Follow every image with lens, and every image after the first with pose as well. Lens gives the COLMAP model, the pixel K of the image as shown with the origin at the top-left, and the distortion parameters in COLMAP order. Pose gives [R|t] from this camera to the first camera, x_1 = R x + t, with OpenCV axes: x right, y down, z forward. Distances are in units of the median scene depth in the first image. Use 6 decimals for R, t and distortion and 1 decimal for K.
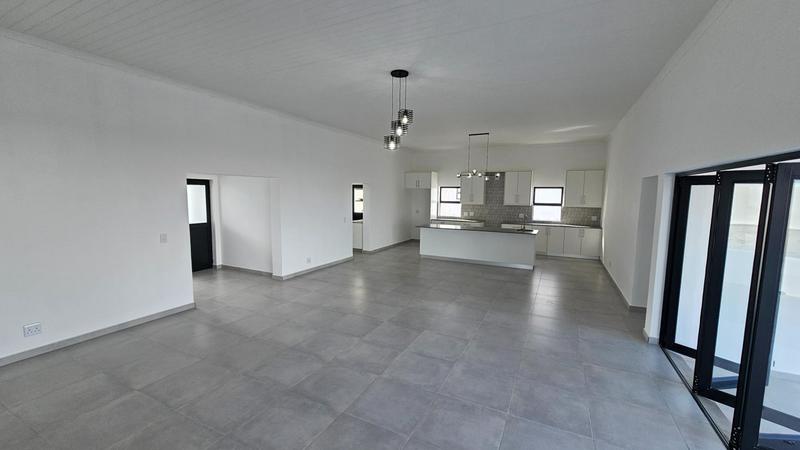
lens RADIAL K [[323.0, 0, 400.0], [0, 323.0, 225.0], [0, 0, 1]] dist [-0.018298, -0.000427]
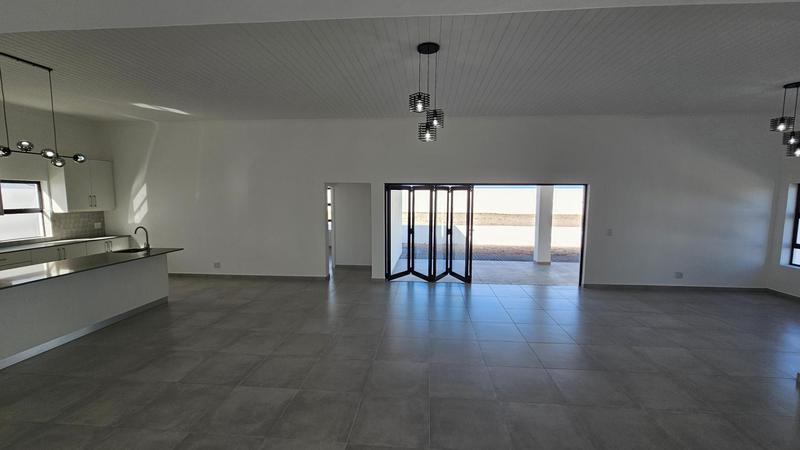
lens RADIAL K [[323.0, 0, 400.0], [0, 323.0, 225.0], [0, 0, 1]] dist [-0.018298, -0.000427]
pose [[-0.385257, -0.099246, 0.917457, -0.296638], [0.078174, 0.987116, 0.139608, -0.061795], [-0.919492, 0.125506, -0.372535, 0.563013]]
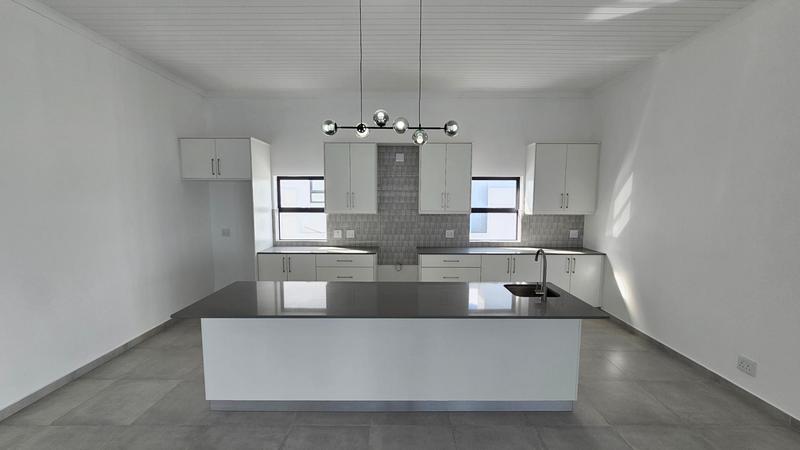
lens RADIAL K [[327.7, 0, 400.0], [0, 327.7, 225.0], [0, 0, 1]] dist [-0.000883, -0.000526]
pose [[0.884434, -0.048573, 0.464131, 0.067757], [0.051498, 0.998653, 0.006381, -0.048993], [-0.463816, 0.018258, 0.885743, 0.566530]]
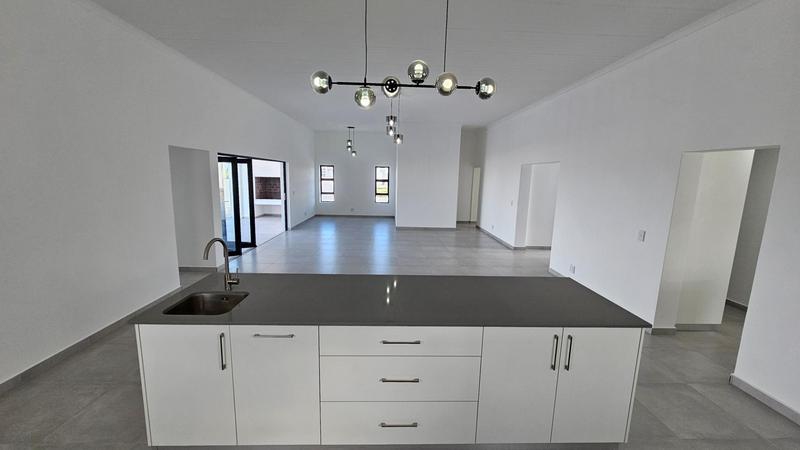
lens RADIAL K [[323.0, 0, 400.0], [0, 323.0, 225.0], [0, 0, 1]] dist [-0.018298, -0.000427]
pose [[-0.868567, 0.033881, -0.494411, 0.284646], [-0.090165, 0.970205, 0.224884, -0.086389], [0.487300, 0.239905, -0.839634, 0.959585]]
